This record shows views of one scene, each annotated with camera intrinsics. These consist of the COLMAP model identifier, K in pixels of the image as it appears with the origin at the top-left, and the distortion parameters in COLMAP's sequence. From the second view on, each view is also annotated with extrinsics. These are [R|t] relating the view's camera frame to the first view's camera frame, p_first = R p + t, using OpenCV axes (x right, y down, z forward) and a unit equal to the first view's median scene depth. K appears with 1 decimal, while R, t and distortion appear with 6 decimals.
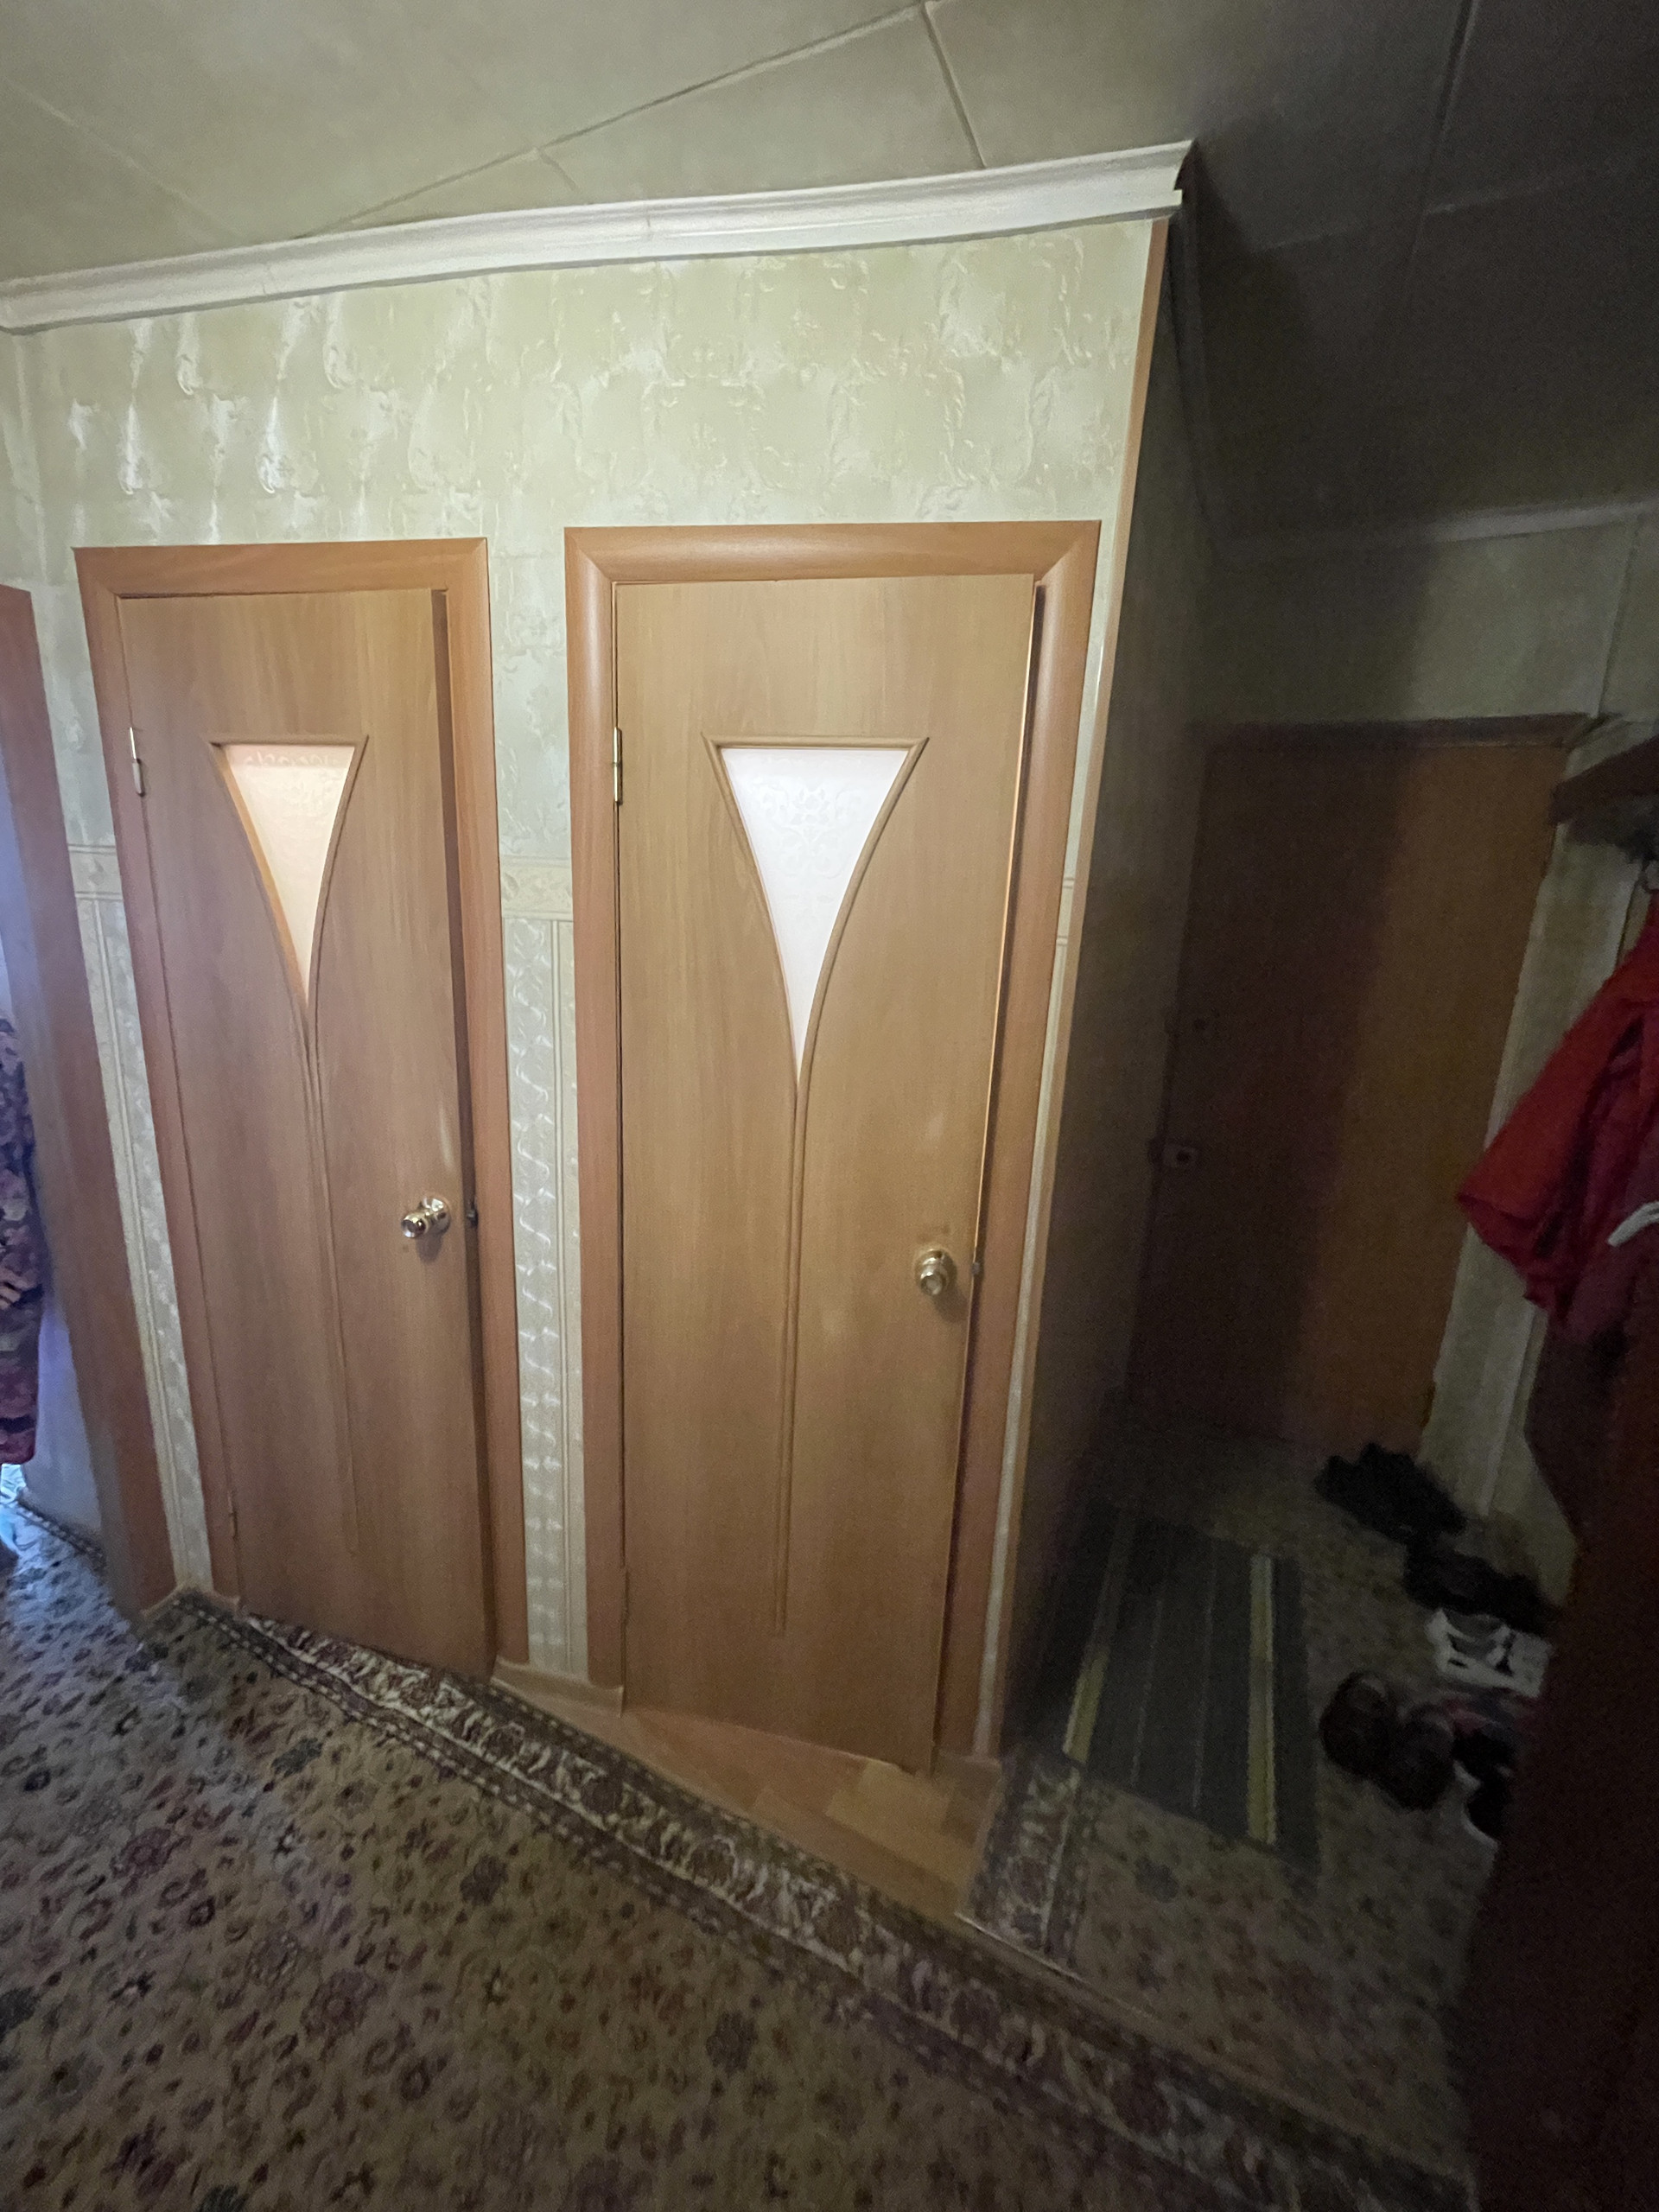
lens RADIAL K [[896.2, 0, 827.5], [0, 896.2, 1101.6], [0, 0, 1]] dist [-0.009469, 0.007287]
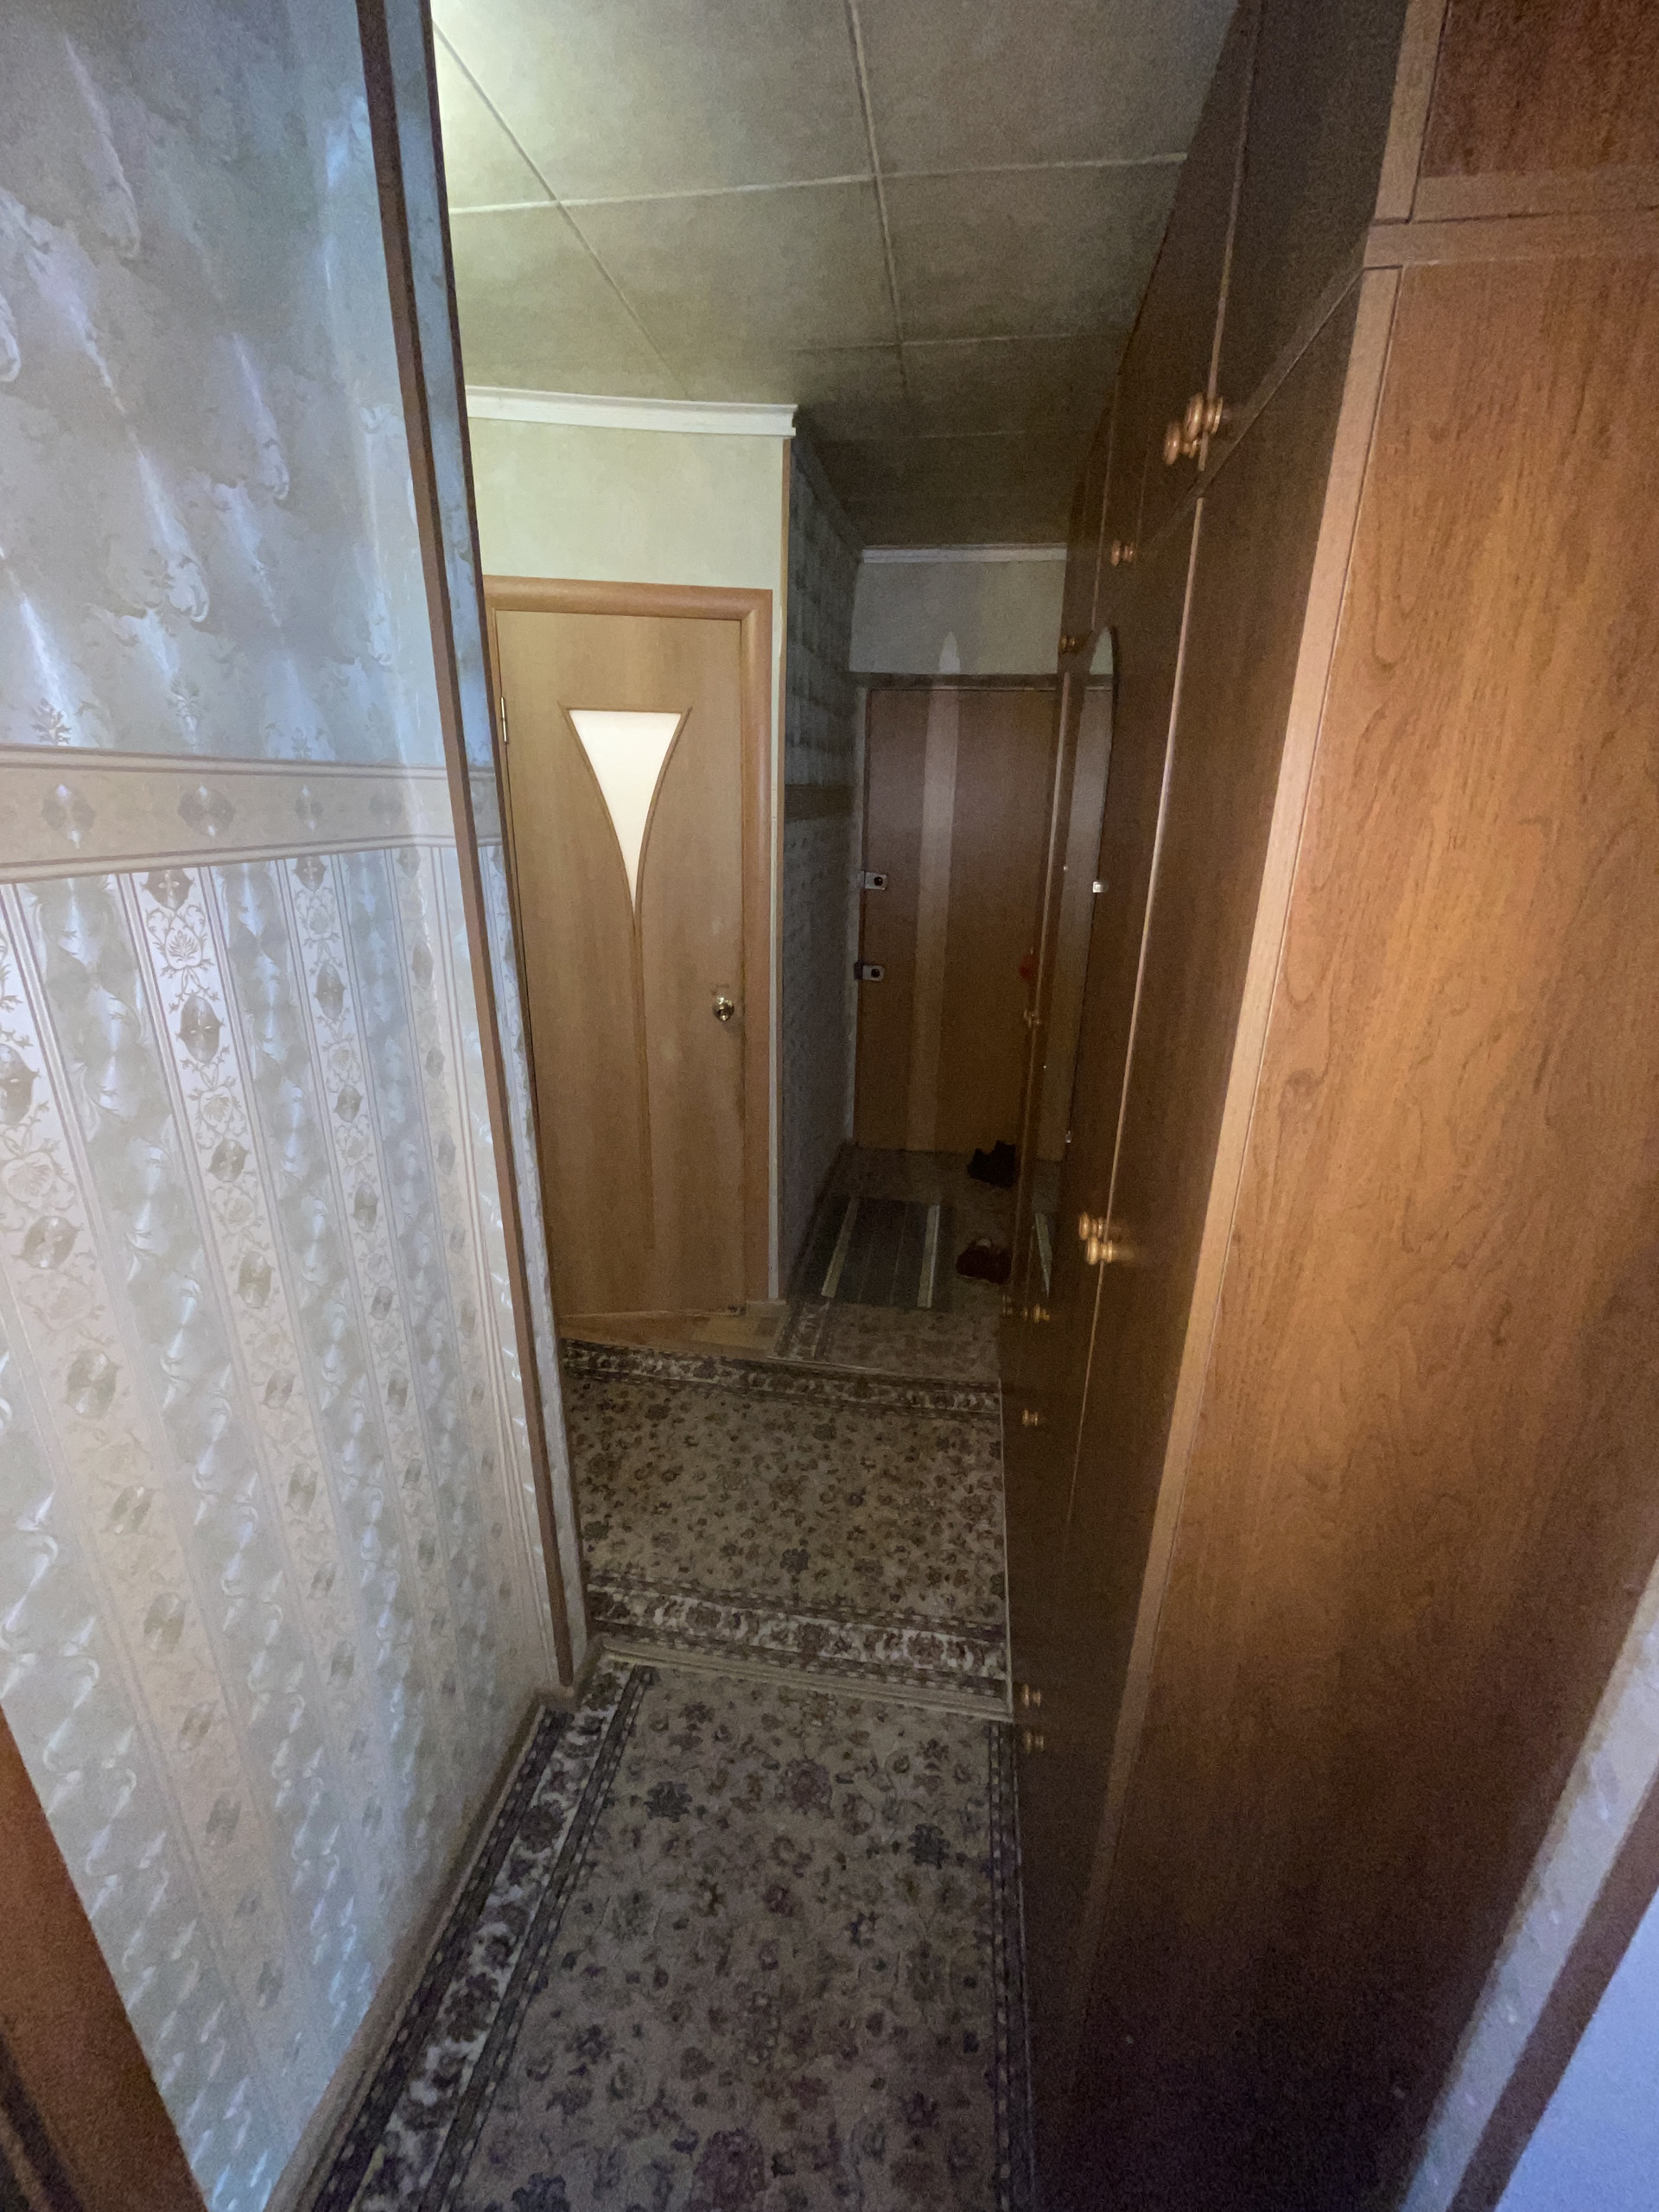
lens RADIAL K [[896.2, 0, 827.5], [0, 896.2, 1101.6], [0, 0, 1]] dist [-0.009469, 0.007287]
pose [[0.961492, -0.108976, 0.252302, -0.134068], [0.085081, 0.990954, 0.103788, 0.178427], [-0.261330, -0.078326, 0.962066, -0.707626]]
